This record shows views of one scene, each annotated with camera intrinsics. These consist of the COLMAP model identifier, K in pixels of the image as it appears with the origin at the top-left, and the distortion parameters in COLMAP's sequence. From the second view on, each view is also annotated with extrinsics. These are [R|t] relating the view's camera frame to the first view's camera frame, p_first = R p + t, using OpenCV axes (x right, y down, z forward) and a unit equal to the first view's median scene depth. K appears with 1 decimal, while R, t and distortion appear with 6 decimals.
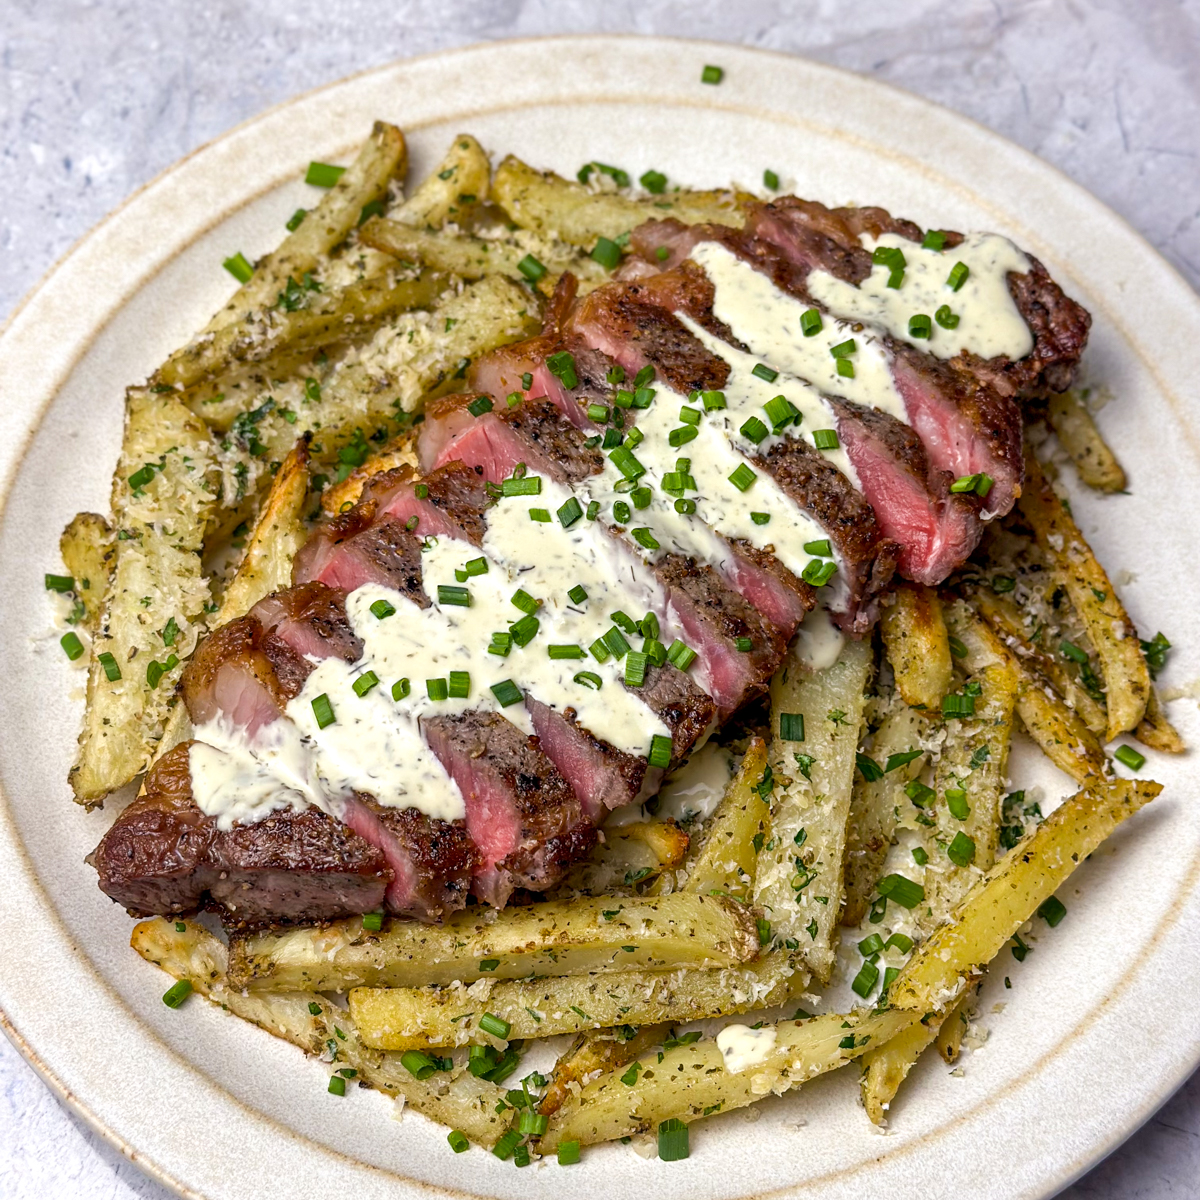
lens RADIAL K [[2271.1, 0, 581.6], [0, 2271.1, 573.5], [0, 0, 1]] dist [0.156956, 0.000000]
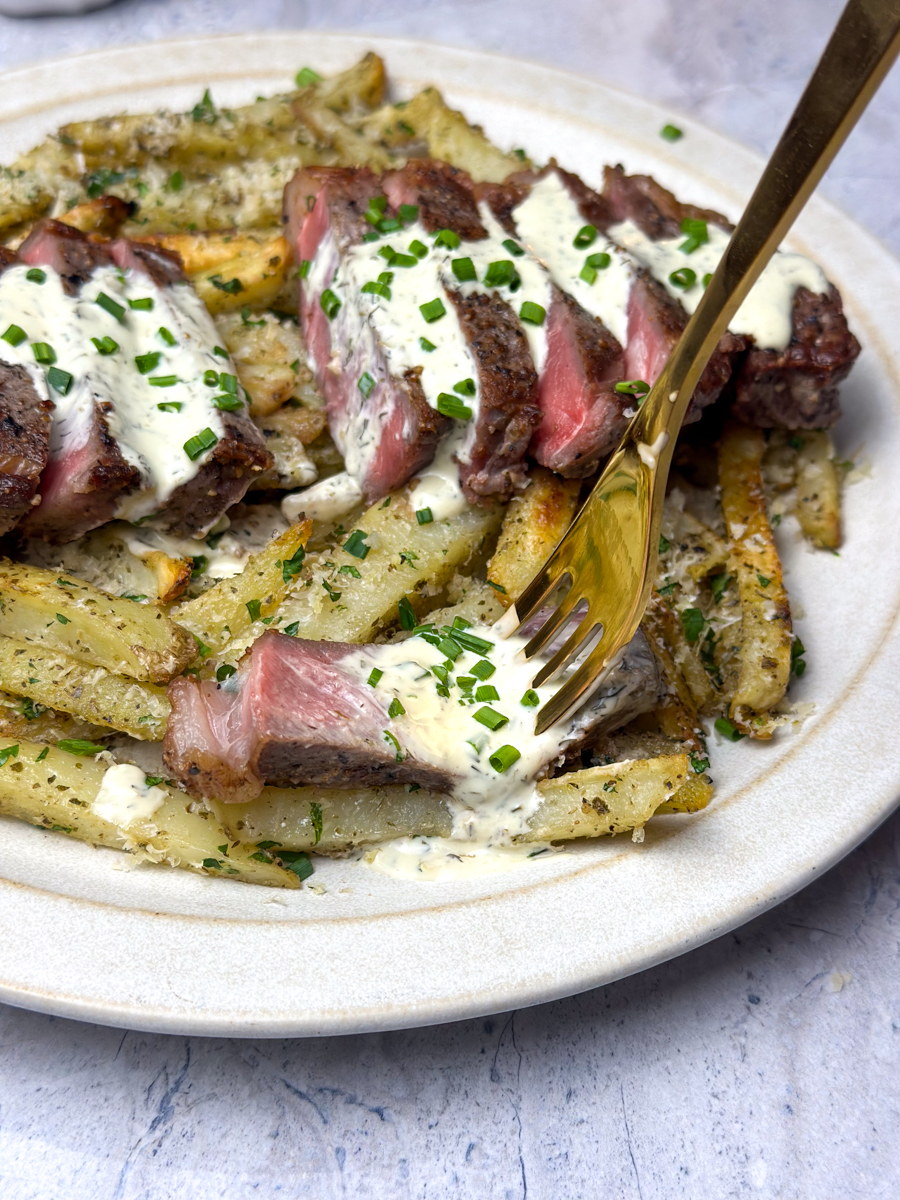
lens RADIAL K [[1727.0, 0, 396.0], [0, 1727.0, 549.1], [0, 0, 1]] dist [0.123480, 0.000000]
pose [[0.865741, 0.388730, -0.315249, 0.342857], [-0.458458, 0.868616, -0.187943, 0.203457], [0.200771, 0.307238, 0.930213, 0.329848]]
